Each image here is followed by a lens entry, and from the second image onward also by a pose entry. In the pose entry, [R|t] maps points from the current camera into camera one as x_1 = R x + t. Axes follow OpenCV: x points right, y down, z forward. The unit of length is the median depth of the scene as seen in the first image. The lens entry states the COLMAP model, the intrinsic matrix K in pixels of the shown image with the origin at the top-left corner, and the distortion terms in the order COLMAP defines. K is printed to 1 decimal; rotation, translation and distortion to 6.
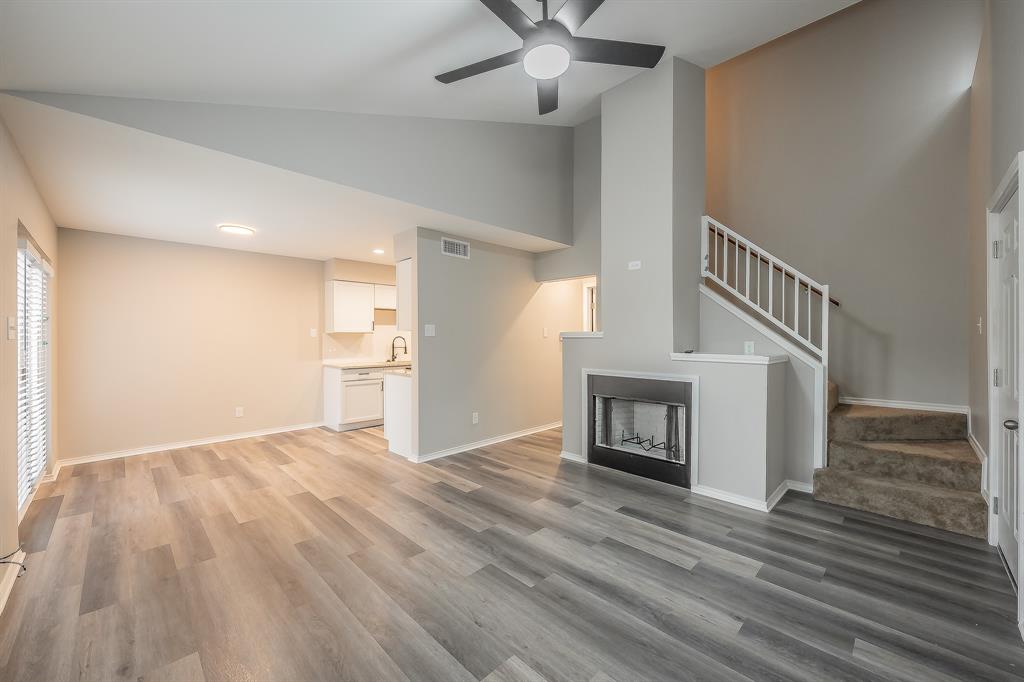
lens RADIAL K [[399.2, 0, 512.0], [0, 399.2, 341.0], [0, 0, 1]] dist [0.001109, 0.000145]
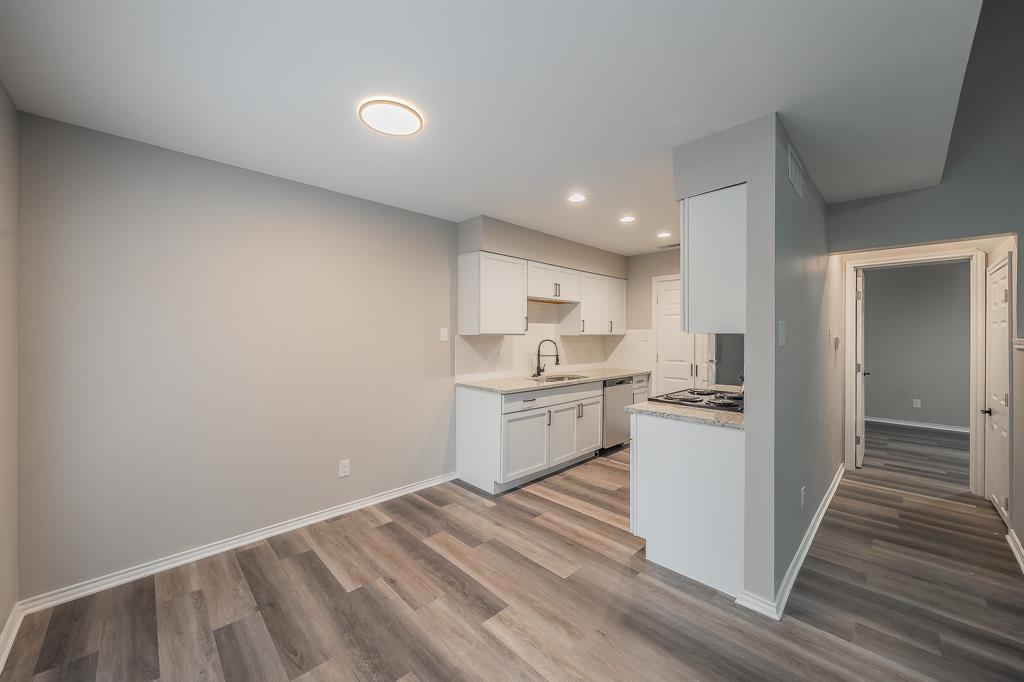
lens RADIAL K [[383.7, 0, 512.0], [0, 383.7, 341.0], [0, 0, 1]] dist [0.000107, -0.000171]
pose [[0.999918, 0.007150, -0.010632, -0.479581], [-0.007110, 0.999967, 0.003848, -0.016045], [0.010659, -0.003772, 0.999936, 0.485106]]
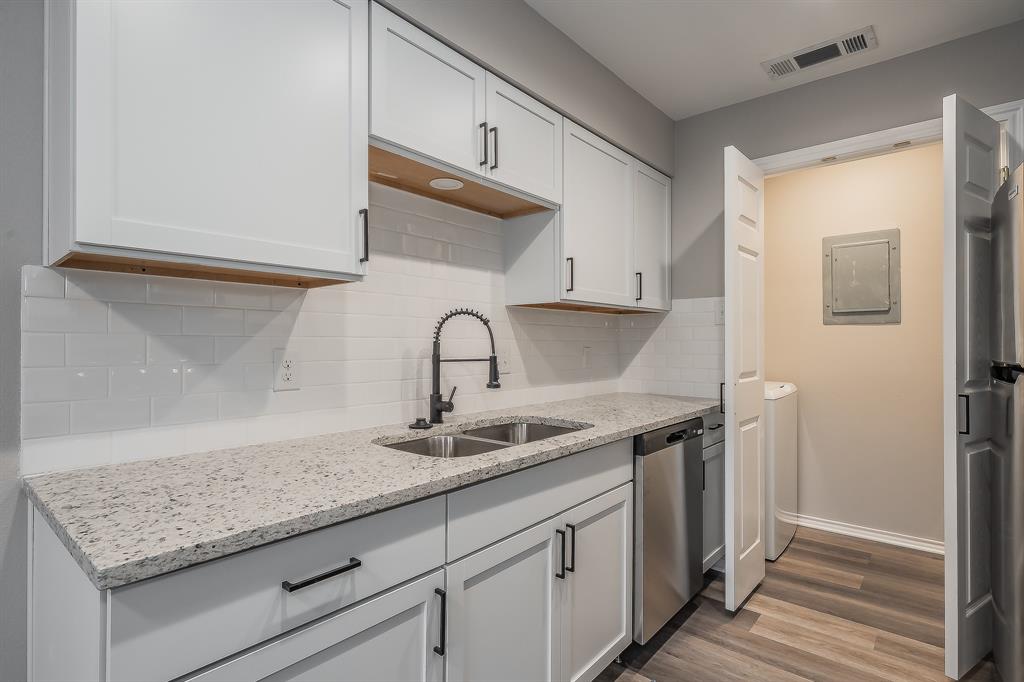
lens RADIAL K [[514.0, 0, 512.0], [0, 514.0, 341.0], [0, 0, 1]] dist [0.000621, -0.000030]
pose [[0.996711, 0.005585, 0.080840, -0.396988], [-0.004476, 0.999893, -0.013901, 0.013216], [-0.080909, 0.013494, 0.996630, 1.017031]]
